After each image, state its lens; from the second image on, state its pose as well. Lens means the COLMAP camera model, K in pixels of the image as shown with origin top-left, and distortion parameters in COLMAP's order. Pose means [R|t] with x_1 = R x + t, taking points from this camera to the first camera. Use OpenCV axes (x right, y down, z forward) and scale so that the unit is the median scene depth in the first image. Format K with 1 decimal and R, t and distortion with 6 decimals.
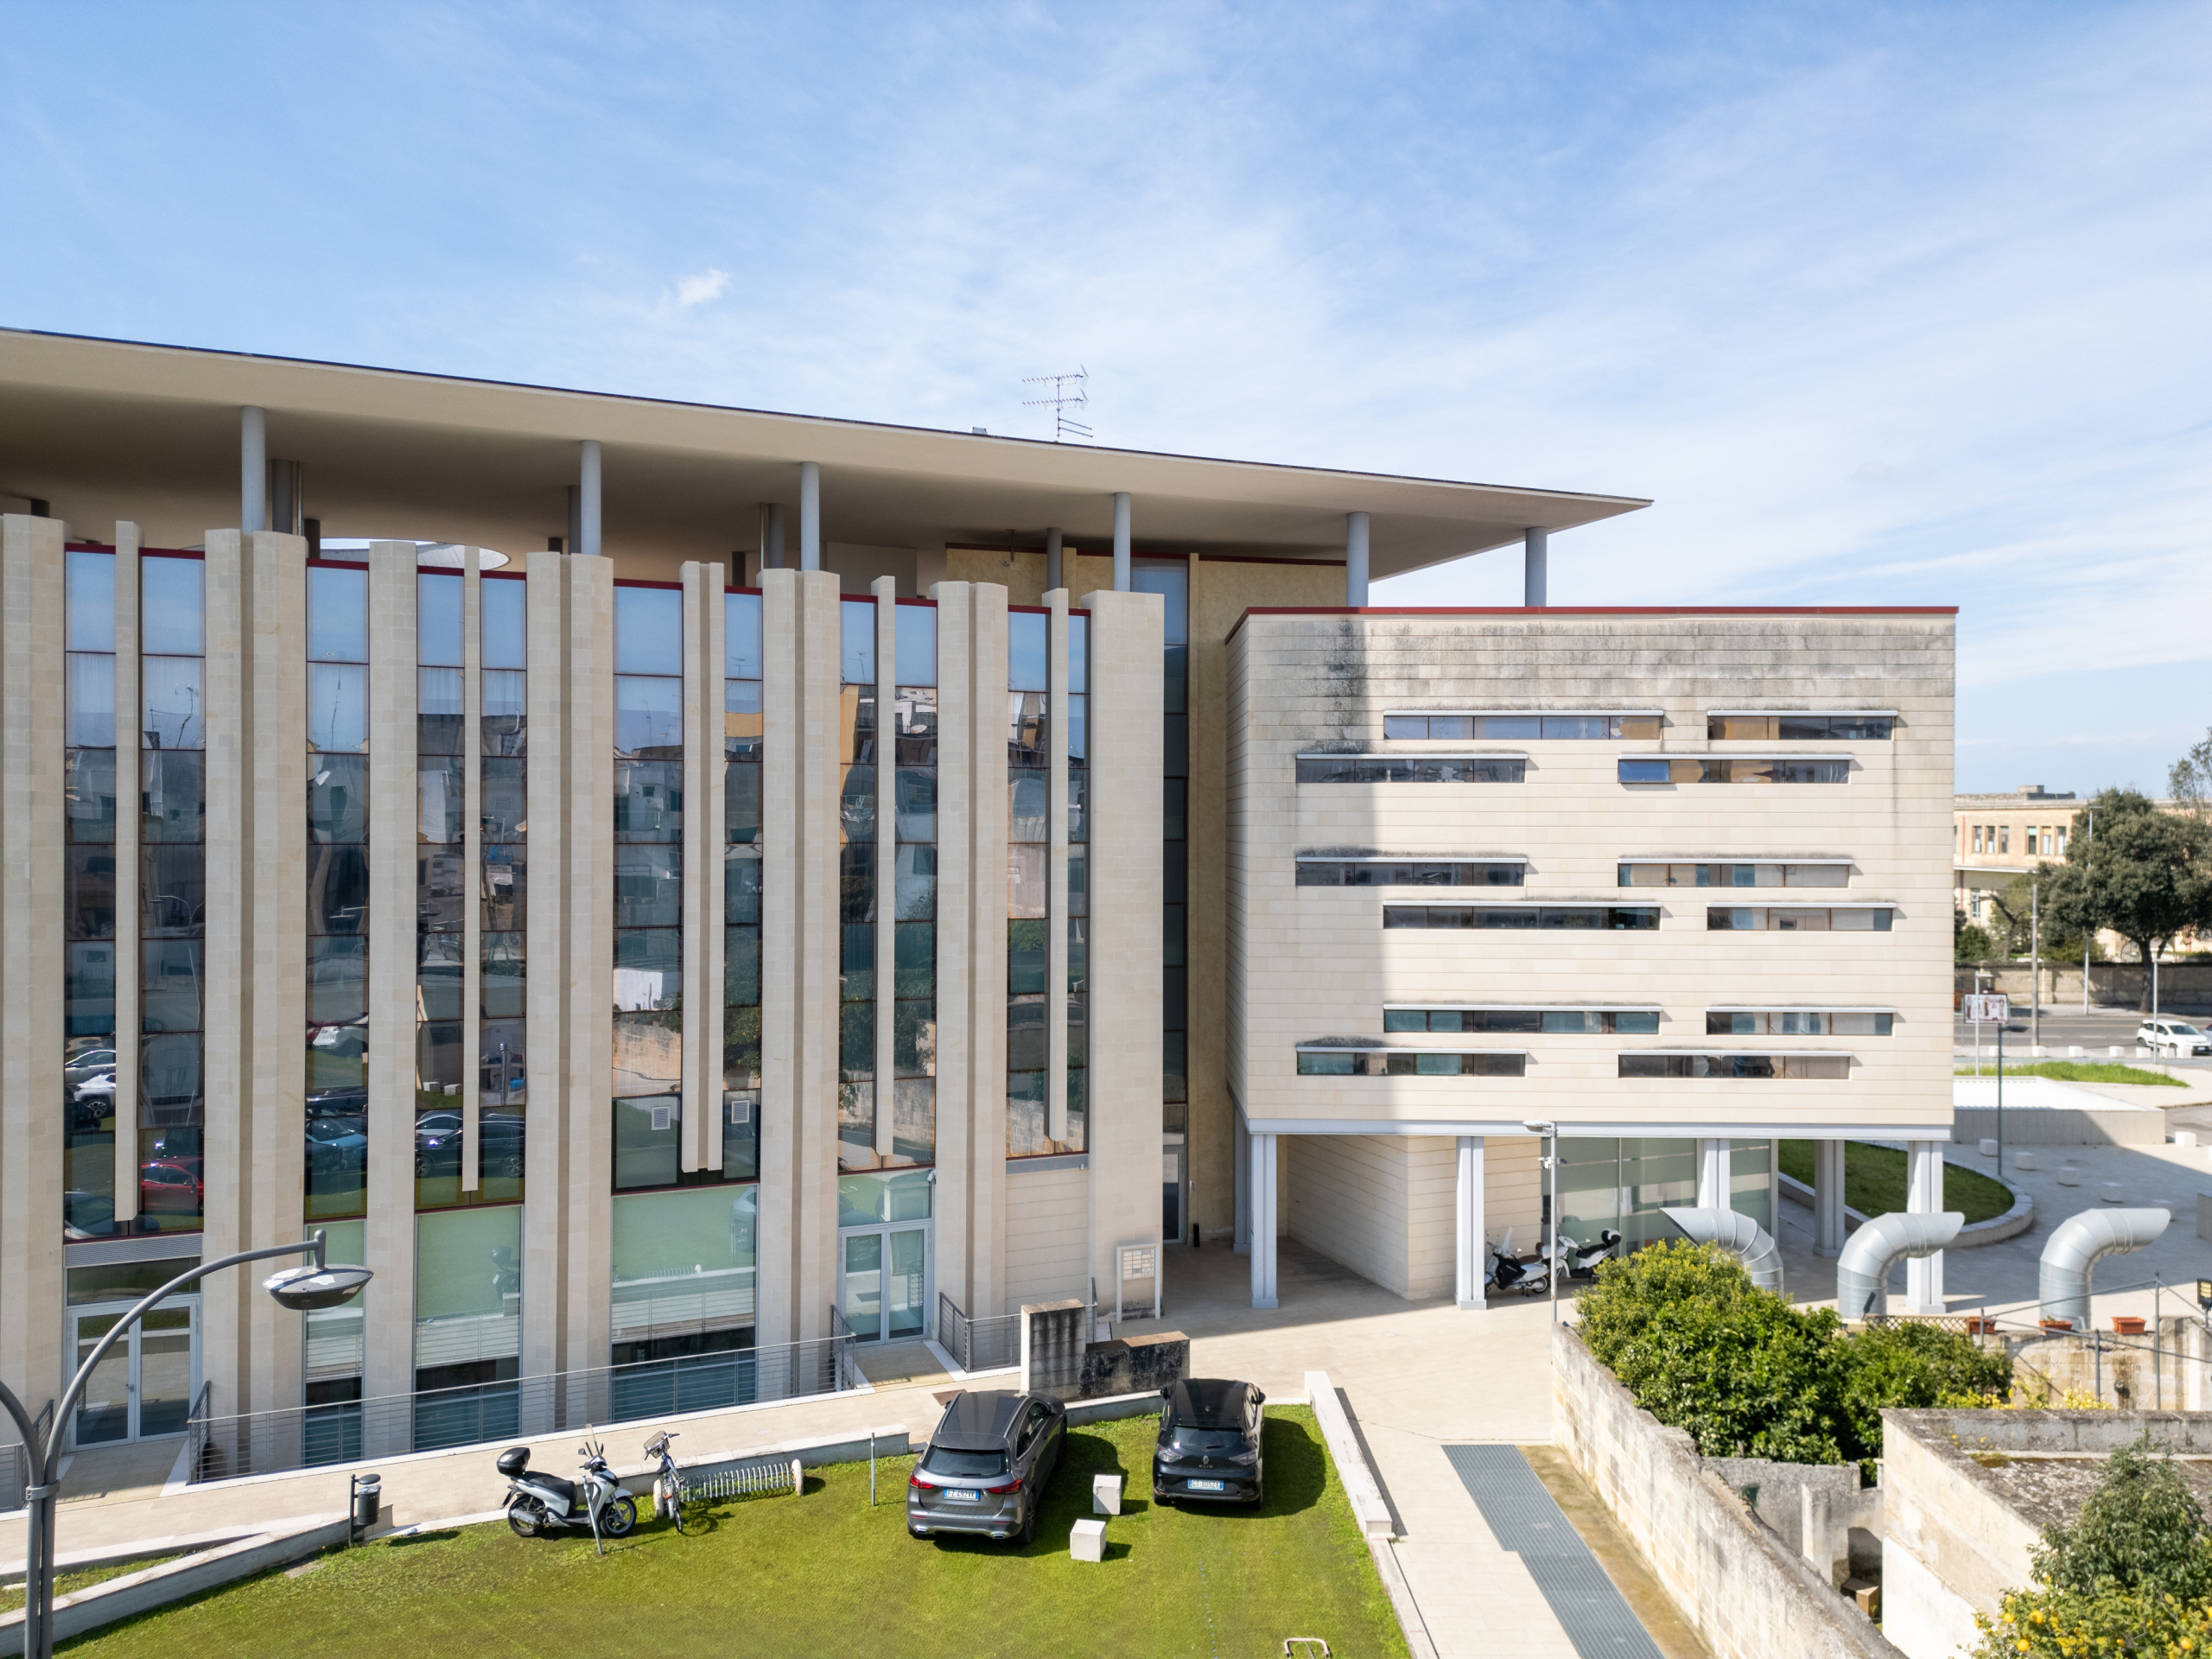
lens RADIAL K [[1534.3, 0, 1103.4], [0, 1534.3, 835.6], [0, 0, 1]] dist [0.091242, -0.093579]
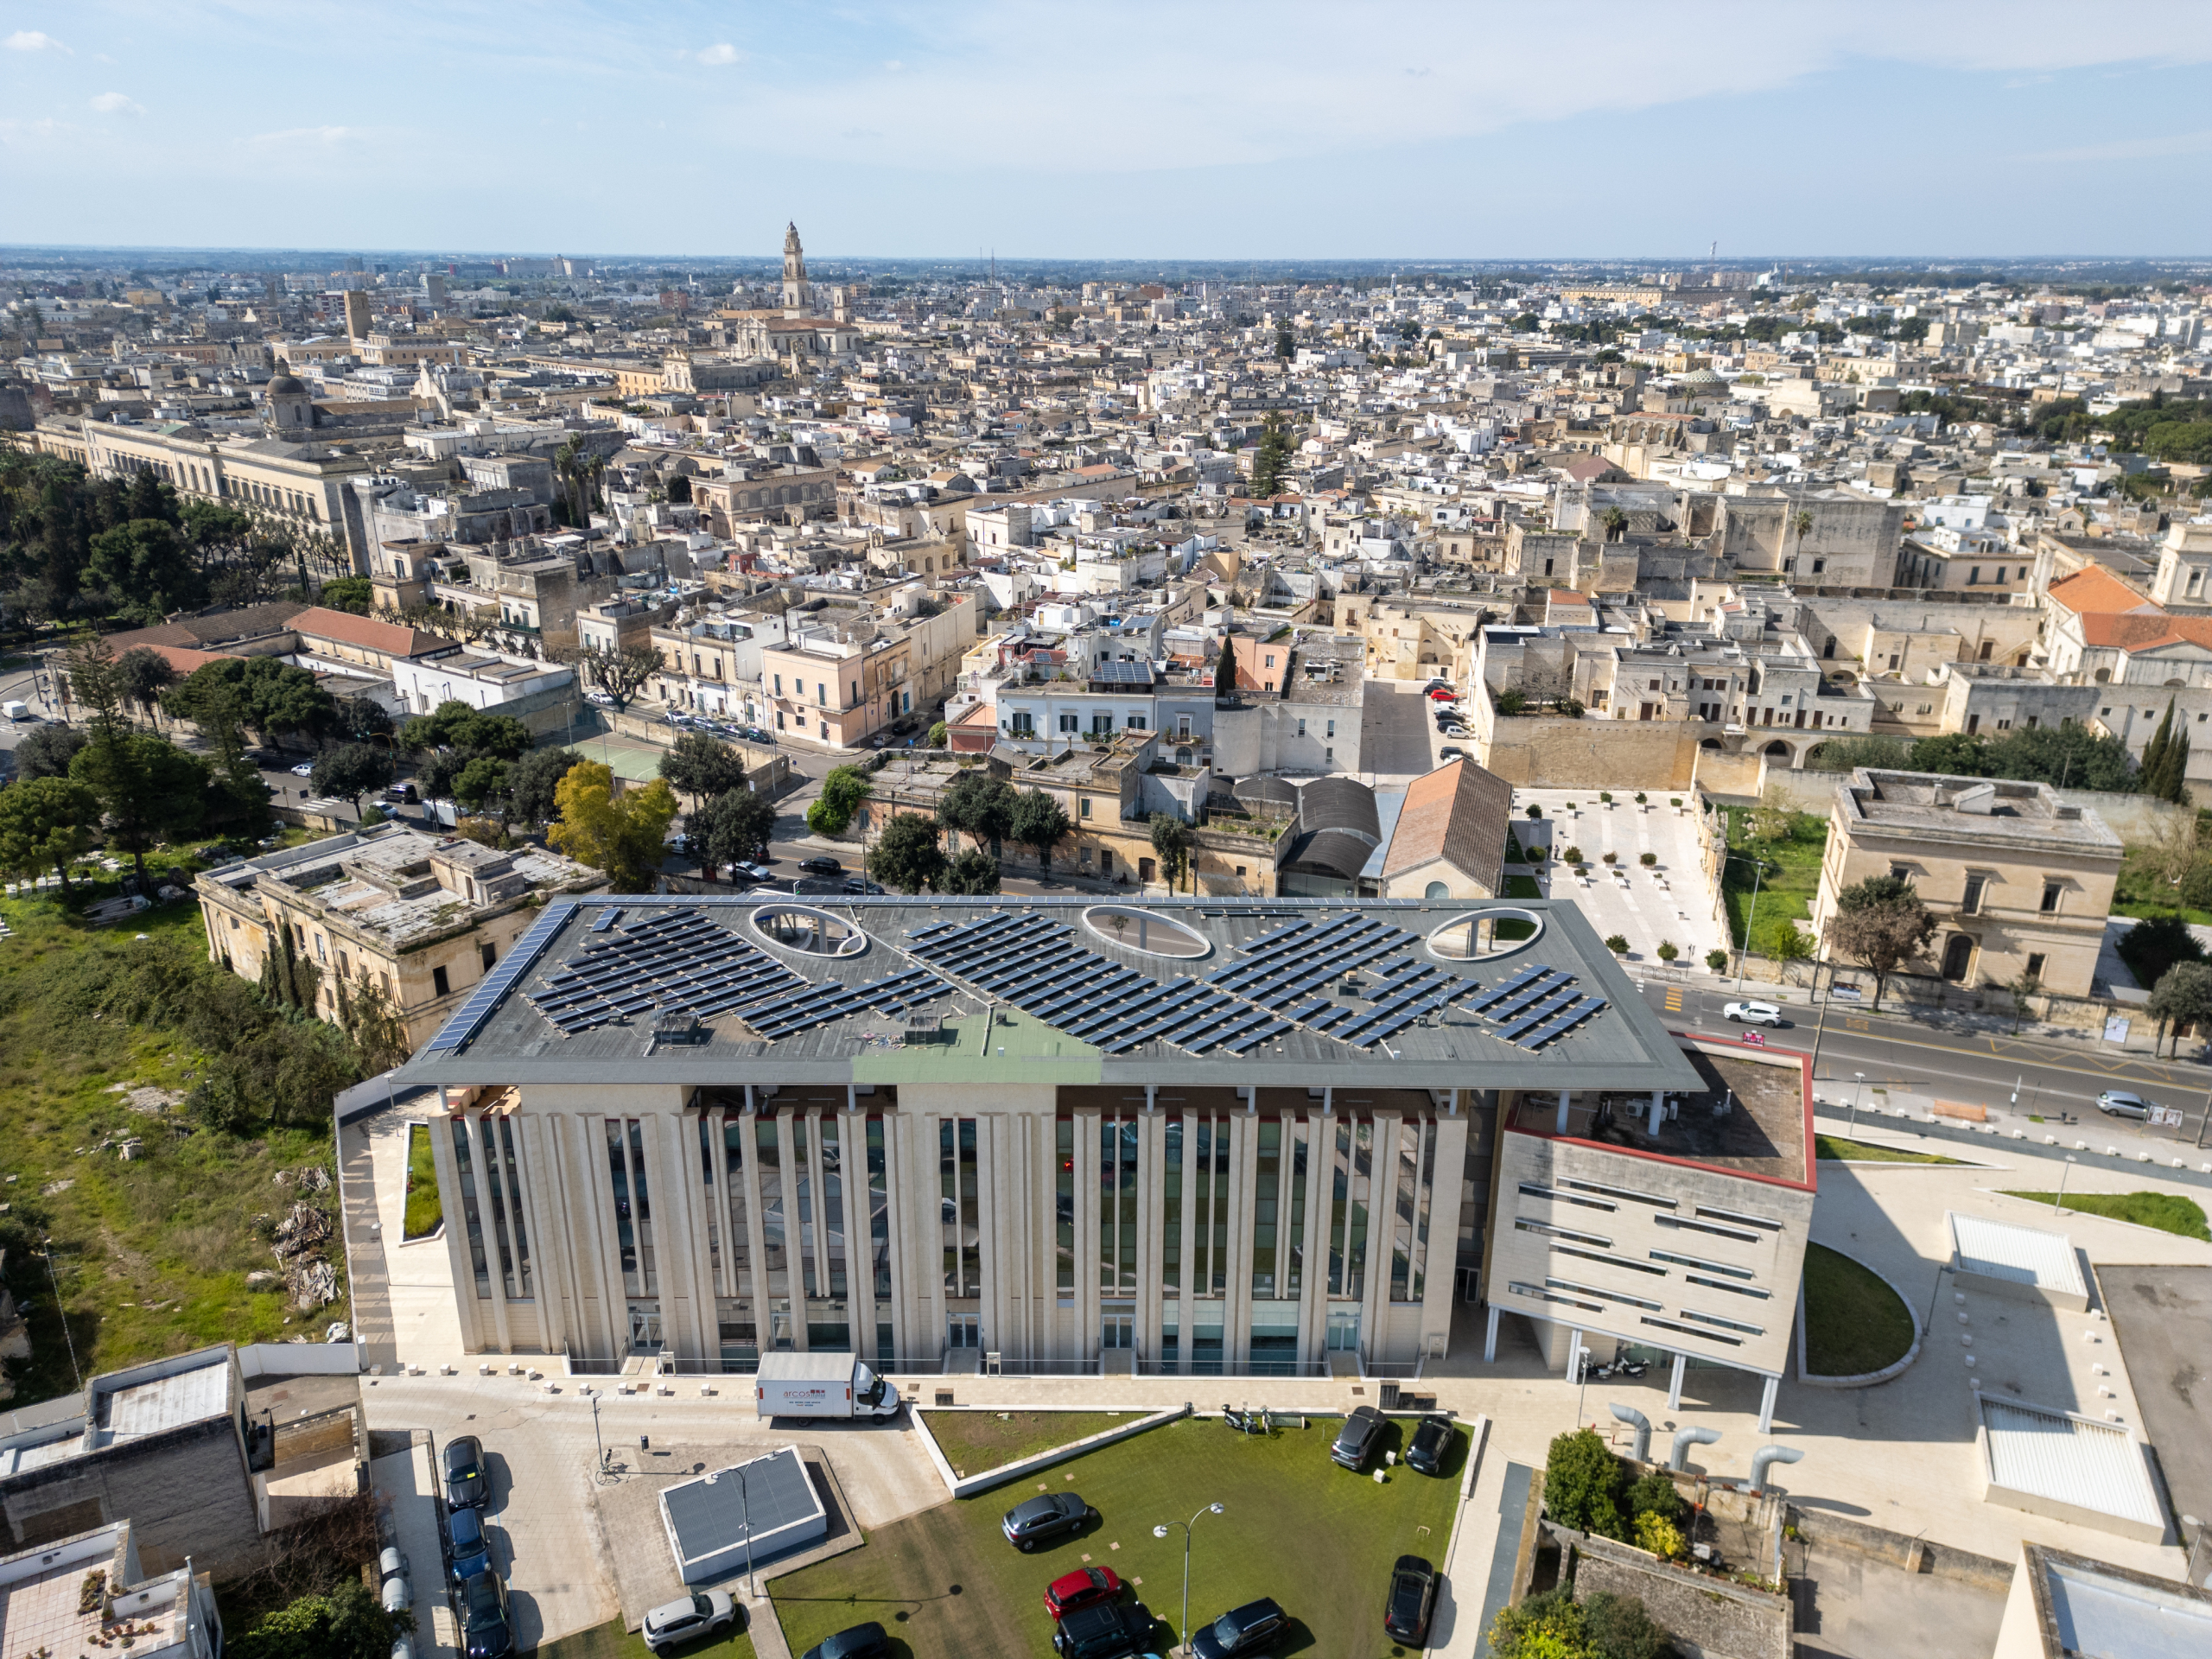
lens RADIAL K [[1541.7, 0, 1100.9], [0, 1541.7, 830.1], [0, 0, 1]] dist [0.077591, -0.076690]
pose [[0.923356, 0.131141, -0.360855, 0.369044], [-0.000692, 0.940426, 0.339997, -1.598152], [0.383945, -0.313688, 0.868439, -1.398697]]
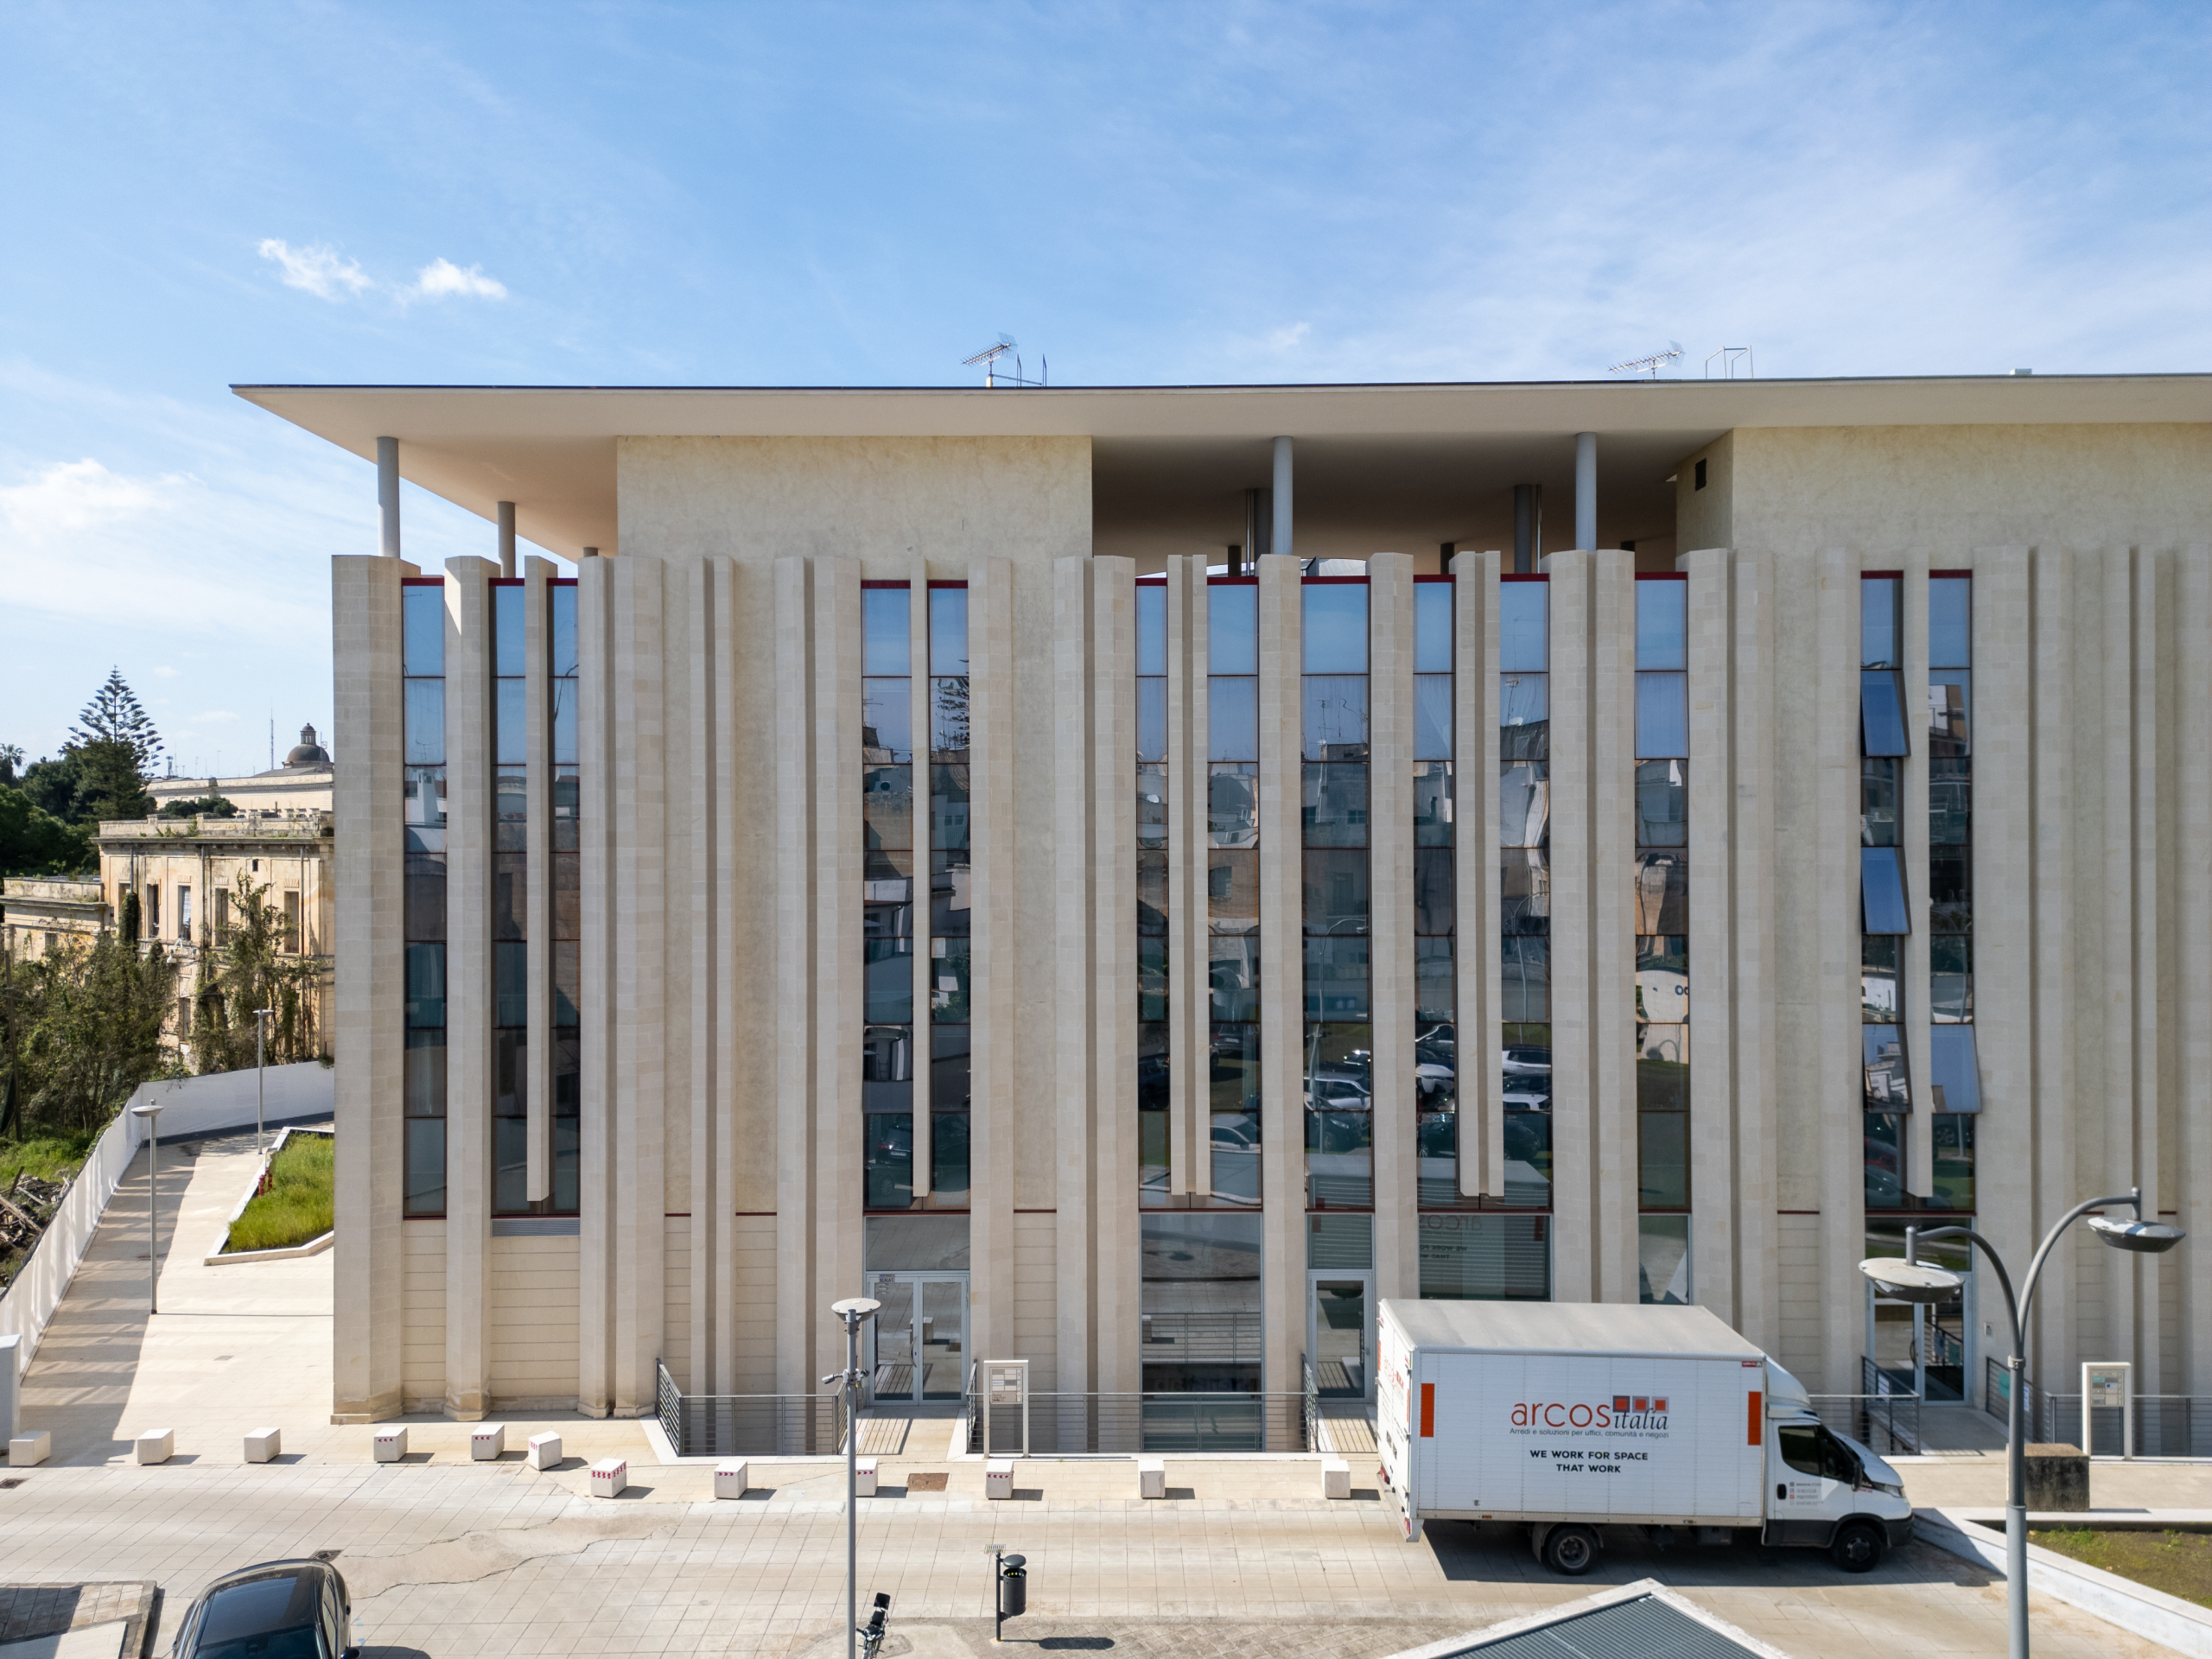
lens RADIAL K [[1541.7, 0, 1100.9], [0, 1541.7, 830.1], [0, 0, 1]] dist [0.077591, -0.076690]
pose [[0.925012, -0.007195, -0.379870, -0.903633], [0.005704, 0.999971, -0.005050, -0.003081], [0.379896, 0.002504, 0.925026, -0.288721]]
